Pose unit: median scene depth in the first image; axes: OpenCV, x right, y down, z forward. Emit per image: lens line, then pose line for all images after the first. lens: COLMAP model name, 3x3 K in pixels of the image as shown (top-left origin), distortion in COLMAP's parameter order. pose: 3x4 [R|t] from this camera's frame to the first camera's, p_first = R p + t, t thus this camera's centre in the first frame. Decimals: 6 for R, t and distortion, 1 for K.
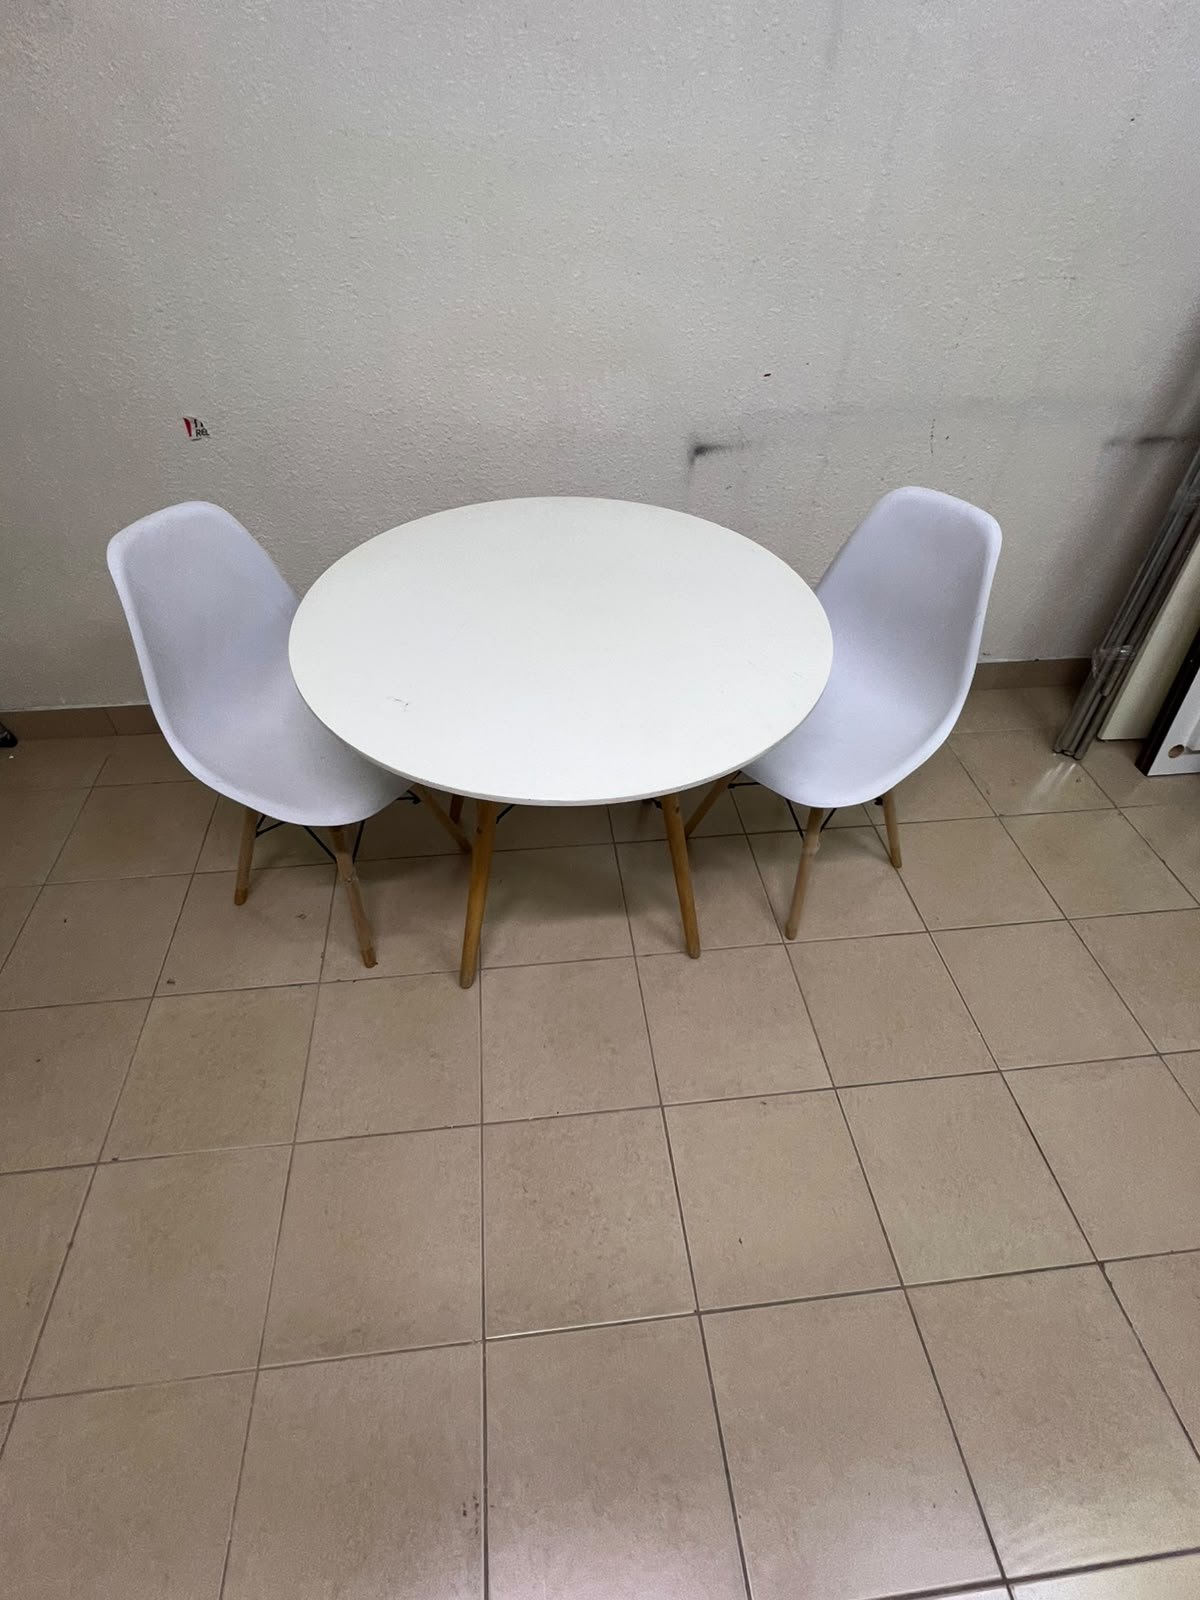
lens RADIAL K [[781.6, 0, 594.5], [0, 781.6, 805.4], [0, 0, 1]] dist [-0.003262, 0.000897]
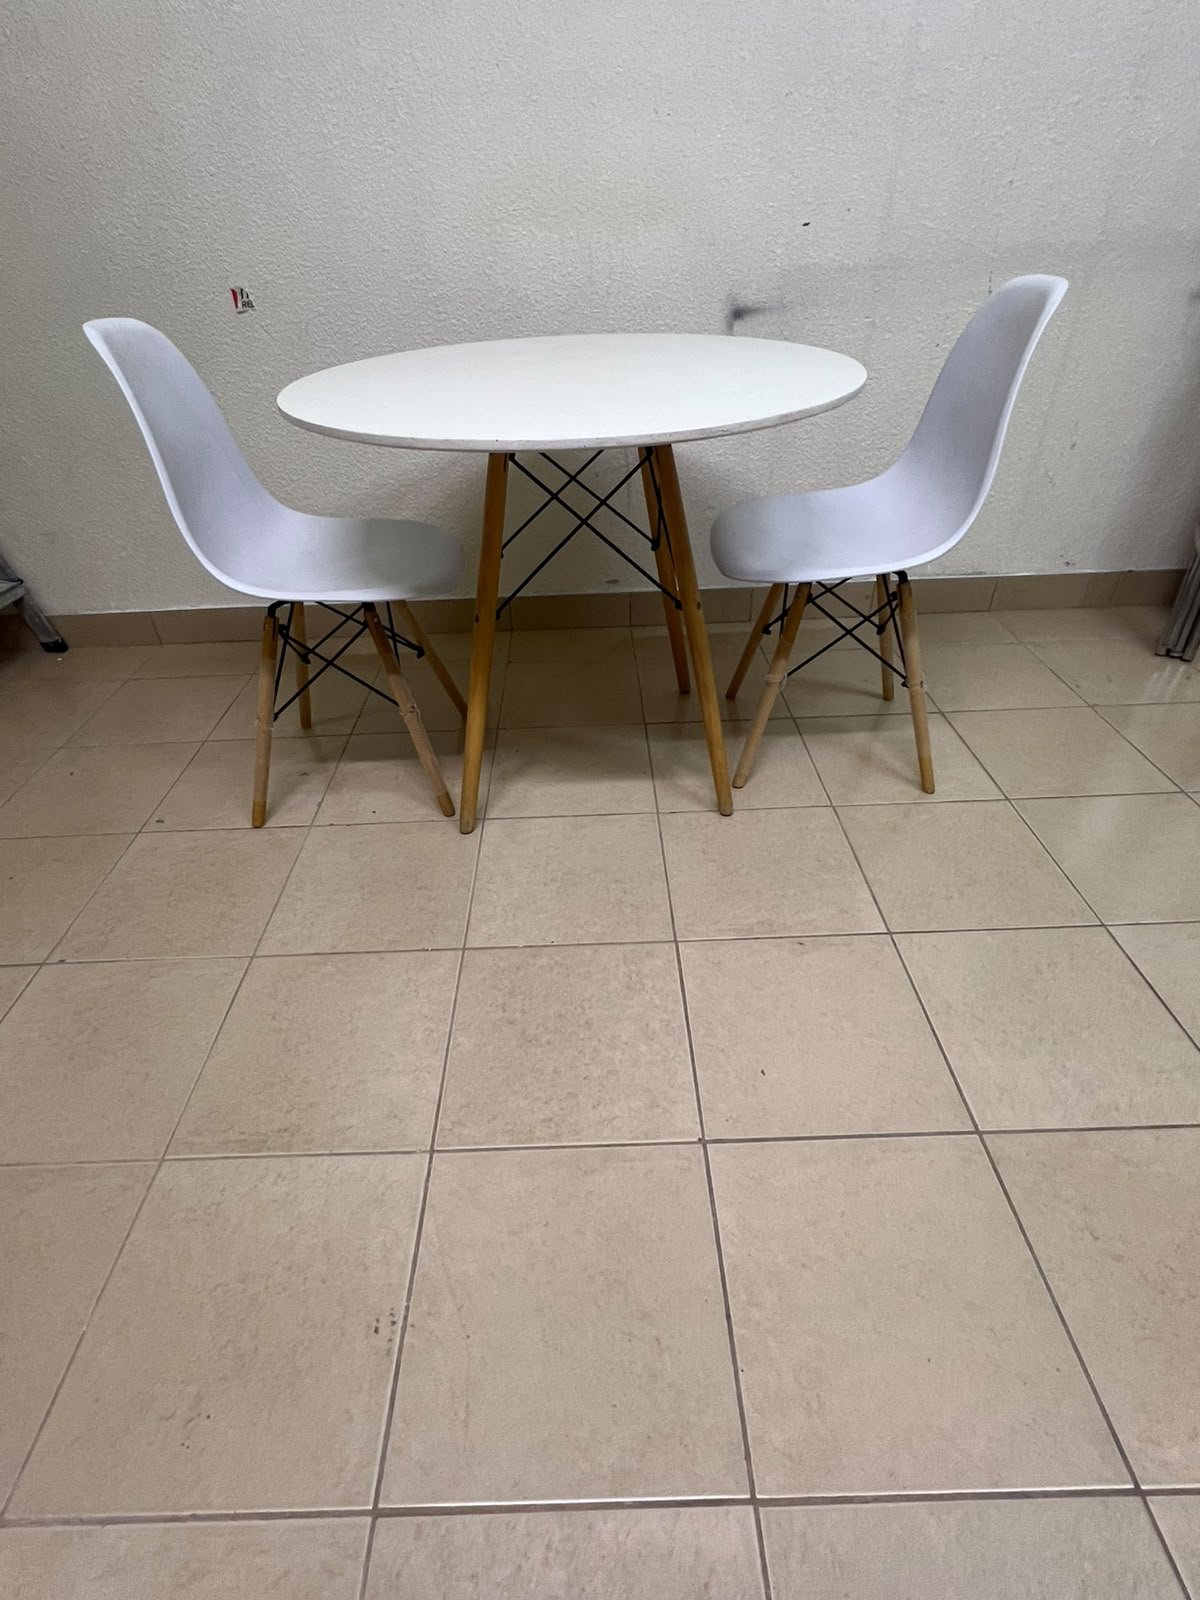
lens RADIAL K [[781.6, 0, 590.8], [0, 781.6, 804.9], [0, 0, 1]] dist [-0.003262, 0.000897]
pose [[0.993620, 0.013484, -0.111974, 0.080334], [-0.029089, 0.989876, -0.138920, 0.331124], [0.108967, 0.141291, 0.983953, 0.131310]]
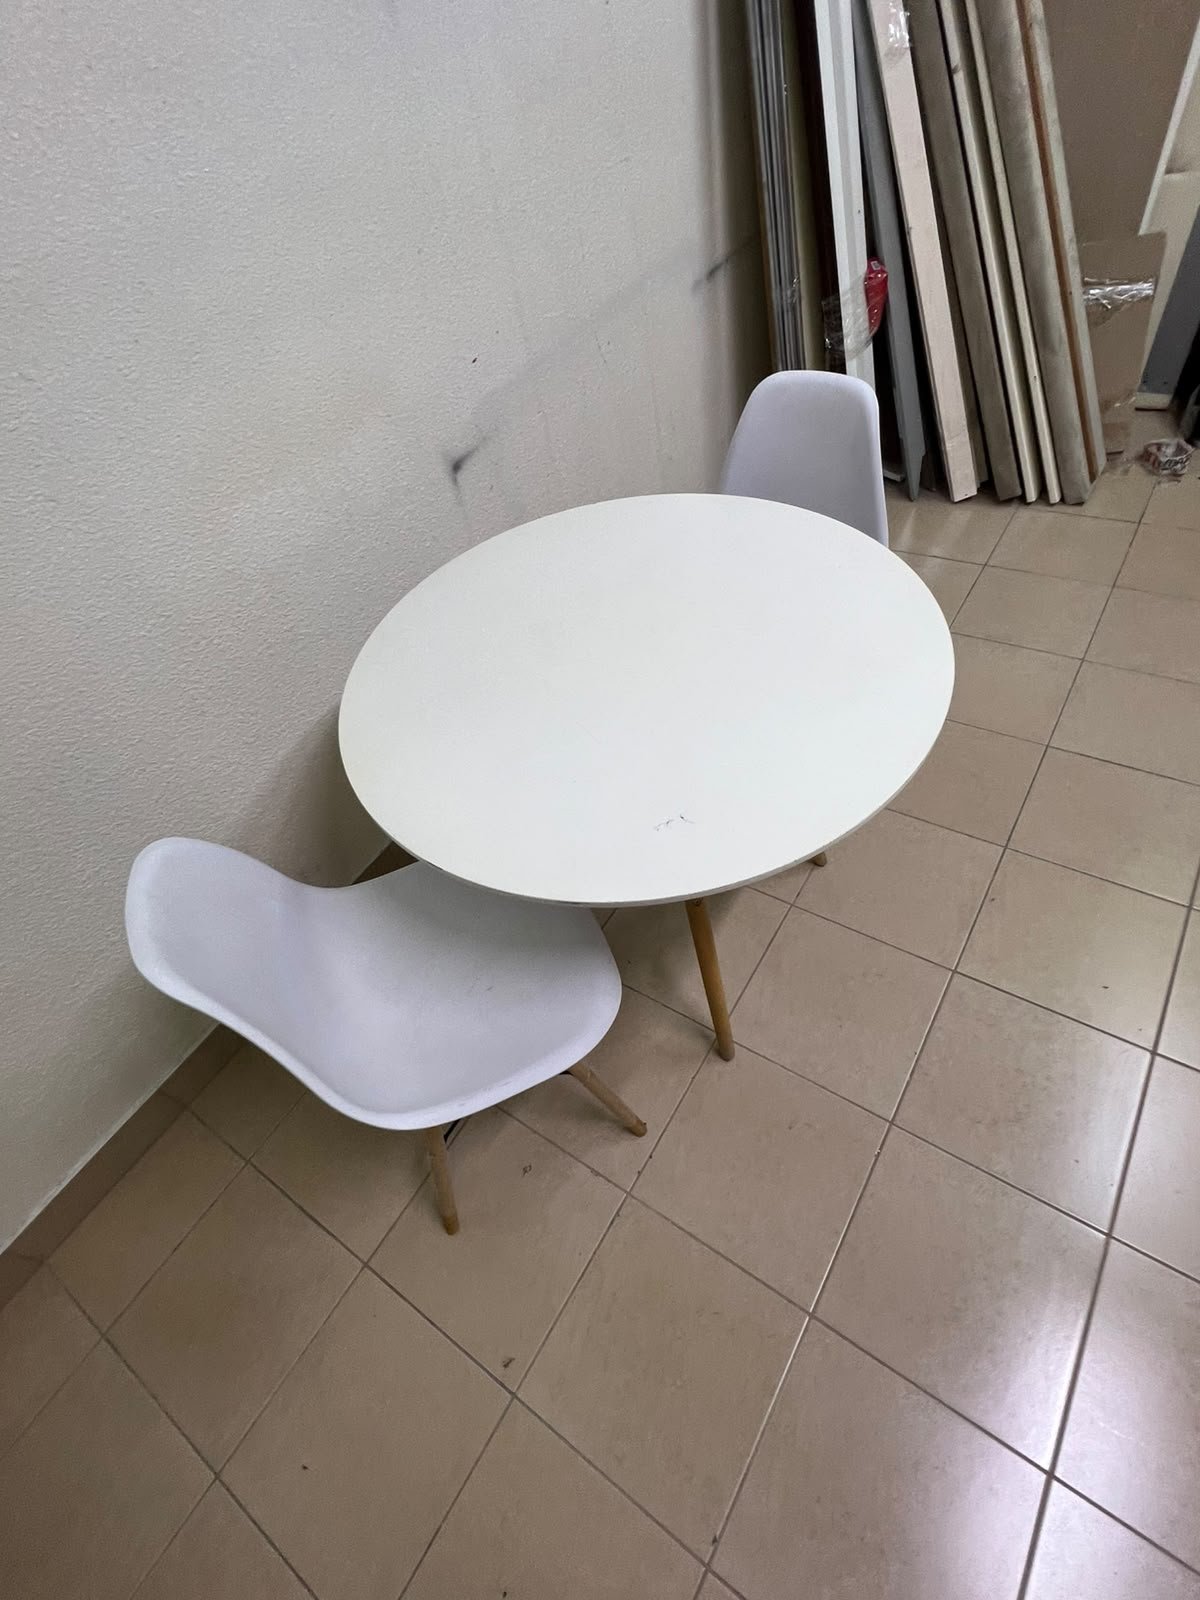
lens RADIAL K [[781.6, 0, 598.1], [0, 781.6, 803.8], [0, 0, 1]] dist [-0.003262, 0.000897]
pose [[0.630691, -0.660174, 0.407920, -0.450709], [0.658941, 0.733228, 0.167851, -0.243228], [-0.409909, 0.162933, 0.897456, 0.208590]]
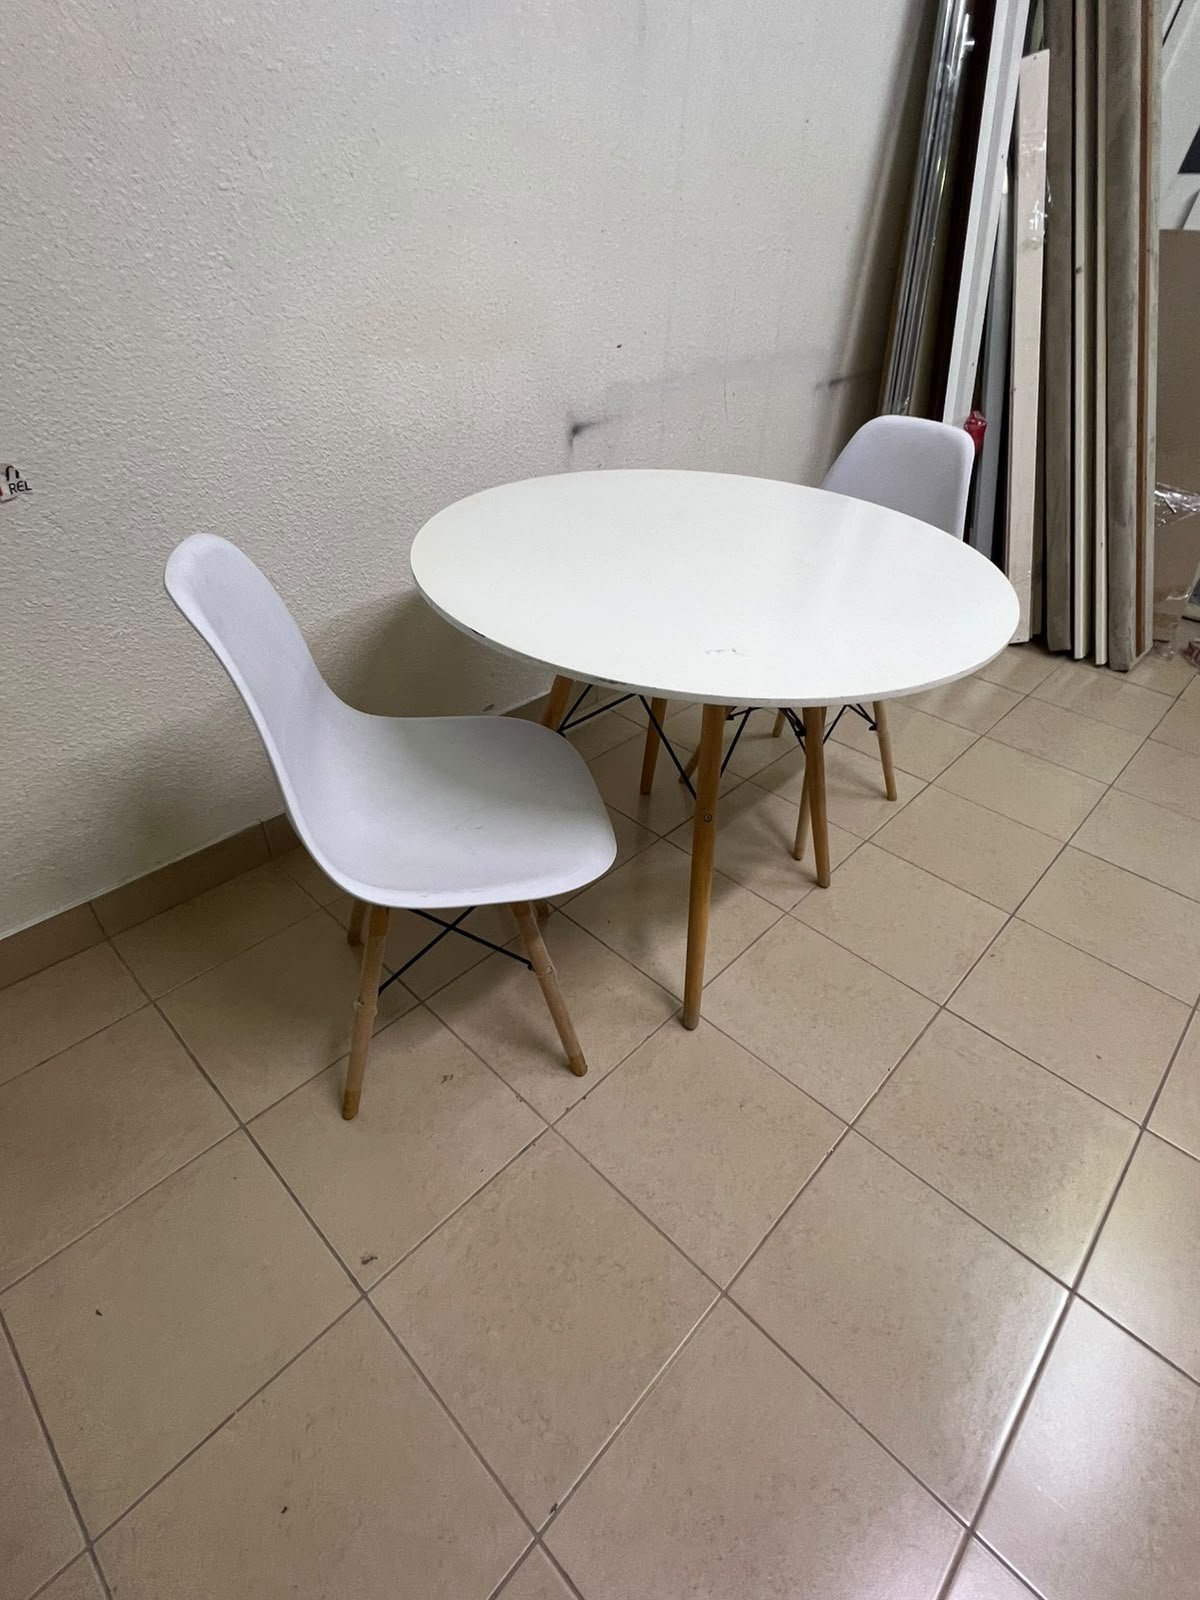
lens RADIAL K [[781.6, 0, 599.6], [0, 781.6, 804.5], [0, 0, 1]] dist [-0.003262, 0.000897]
pose [[0.769477, -0.378289, 0.514591, -0.600552], [0.432612, 0.901442, 0.015780, -0.041033], [-0.469843, 0.210475, 0.857291, 0.285701]]
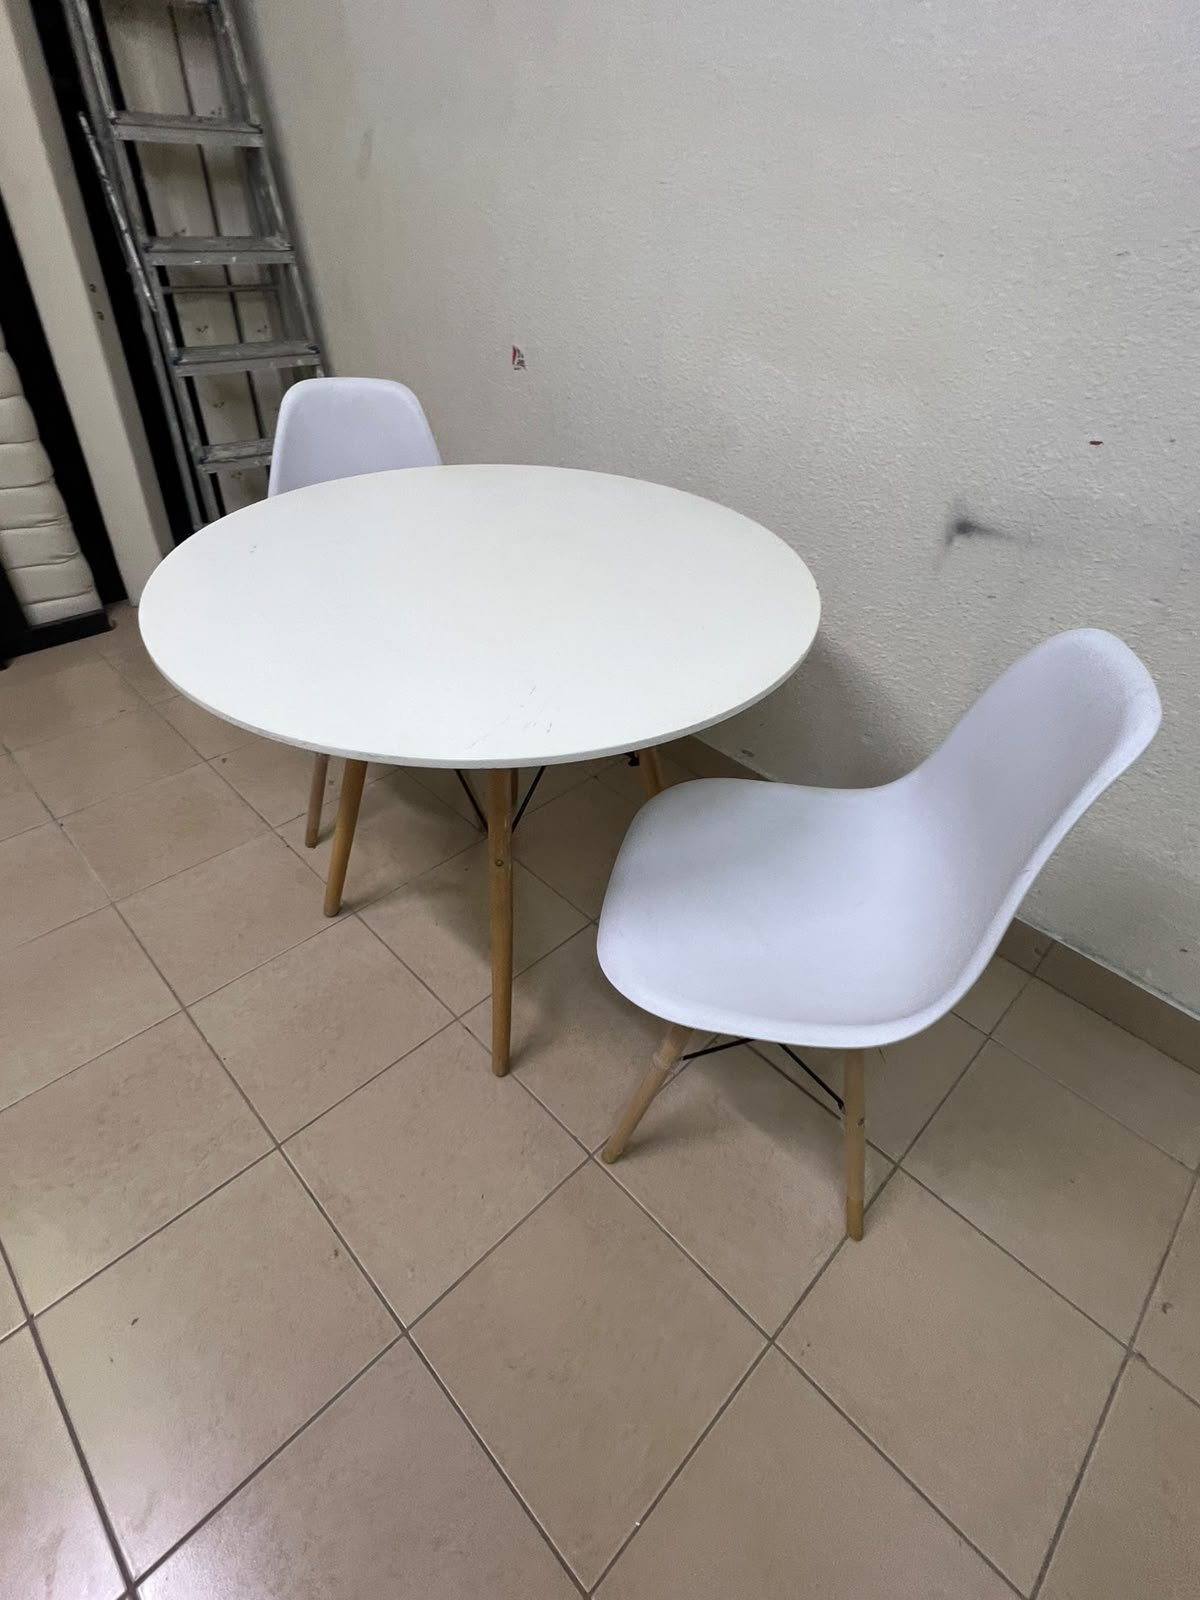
lens RADIAL K [[781.6, 0, 588.7], [0, 781.6, 804.0], [0, 0, 1]] dist [-0.003262, 0.000897]
pose [[0.613777, 0.508548, -0.603868, 0.544033], [-0.577550, 0.810723, 0.095725, -0.151001], [0.538251, 0.290011, 0.791315, 0.398576]]
